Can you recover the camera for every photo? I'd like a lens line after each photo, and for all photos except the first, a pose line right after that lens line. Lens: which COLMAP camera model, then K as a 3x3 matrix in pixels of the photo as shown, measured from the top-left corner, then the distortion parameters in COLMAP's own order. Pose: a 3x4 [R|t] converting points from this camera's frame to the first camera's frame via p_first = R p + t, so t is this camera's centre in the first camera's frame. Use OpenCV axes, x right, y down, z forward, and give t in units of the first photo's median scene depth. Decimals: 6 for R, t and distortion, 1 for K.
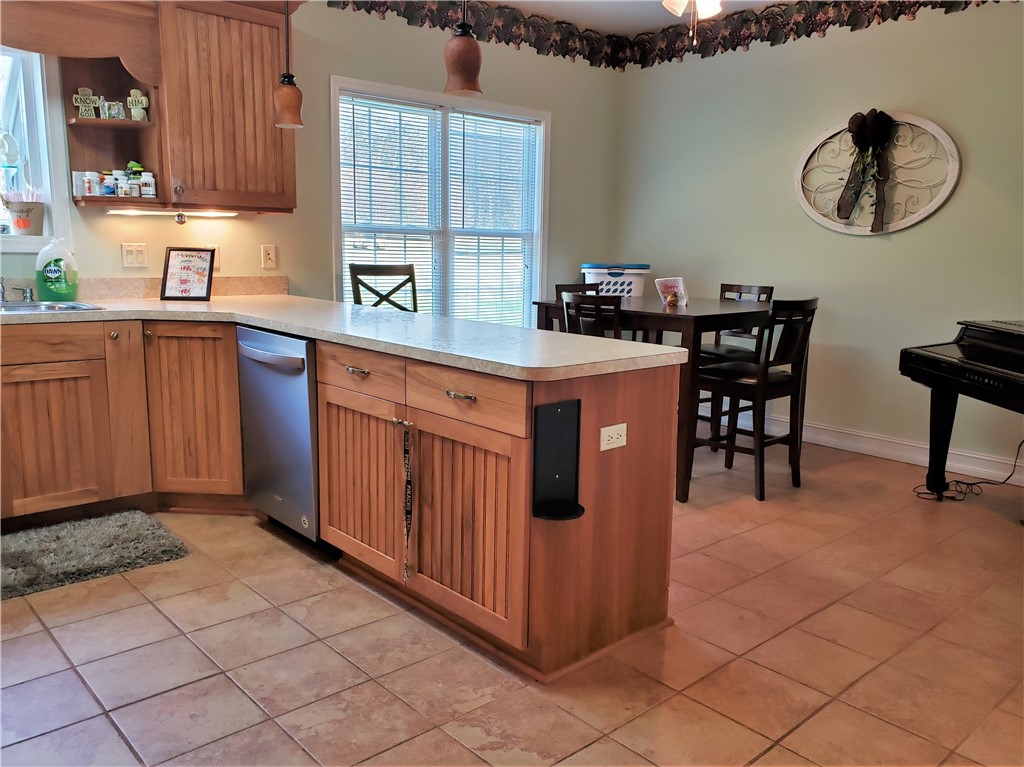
lens RADIAL K [[820.4, 0, 522.9], [0, 820.4, 387.8], [0, 0, 1]] dist [0.069723, -0.133245]
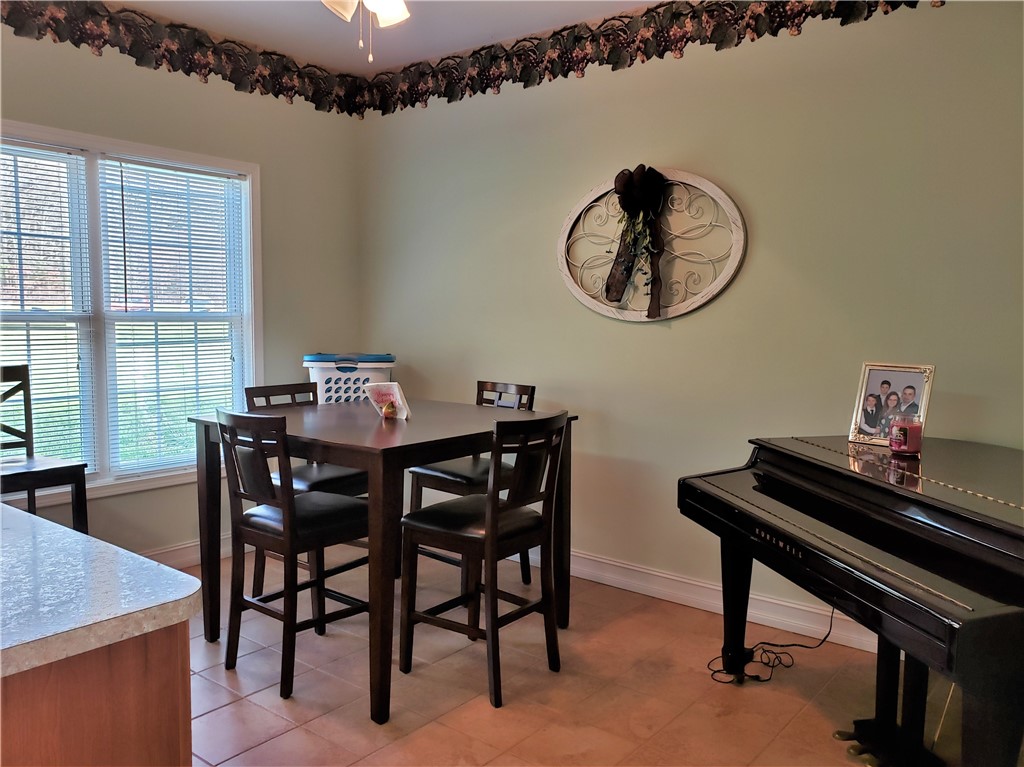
lens RADIAL K [[816.4, 0, 504.9], [0, 816.4, 390.3], [0, 0, 1]] dist [0.067040, -0.130582]
pose [[0.988796, -0.020137, 0.147908, 0.166666], [0.031149, 0.996881, -0.072515, -0.065676], [-0.145987, 0.076310, 0.986339, 0.249354]]
